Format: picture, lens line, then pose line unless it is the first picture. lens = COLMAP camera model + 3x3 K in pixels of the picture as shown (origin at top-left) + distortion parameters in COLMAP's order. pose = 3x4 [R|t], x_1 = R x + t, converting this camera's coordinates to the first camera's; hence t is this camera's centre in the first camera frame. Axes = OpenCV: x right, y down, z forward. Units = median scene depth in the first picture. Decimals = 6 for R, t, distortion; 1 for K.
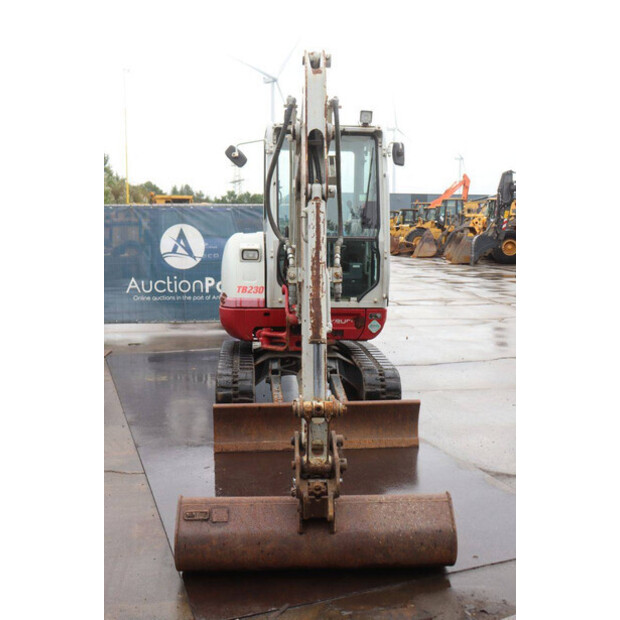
lens RADIAL K [[640.9, 0, 295.1], [0, 640.9, 308.6], [0, 0, 1]] dist [-0.039250, 0.000728]
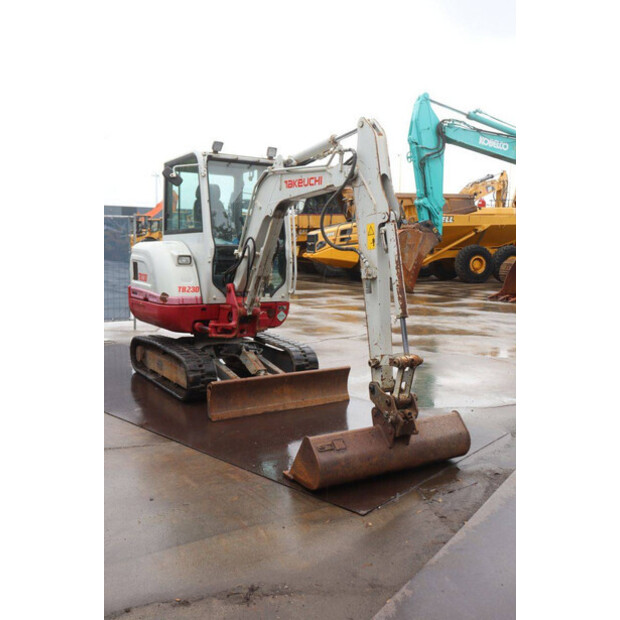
lens RADIAL K [[574.4, 0, 294.1], [0, 574.4, 310.7], [0, 0, 1]] dist [-0.128462, 0.106594]
pose [[0.895940, -0.038923, 0.442466, -0.401456], [0.038117, 0.999216, 0.010716, 0.006718], [-0.442536, 0.007265, 0.896721, -0.042869]]
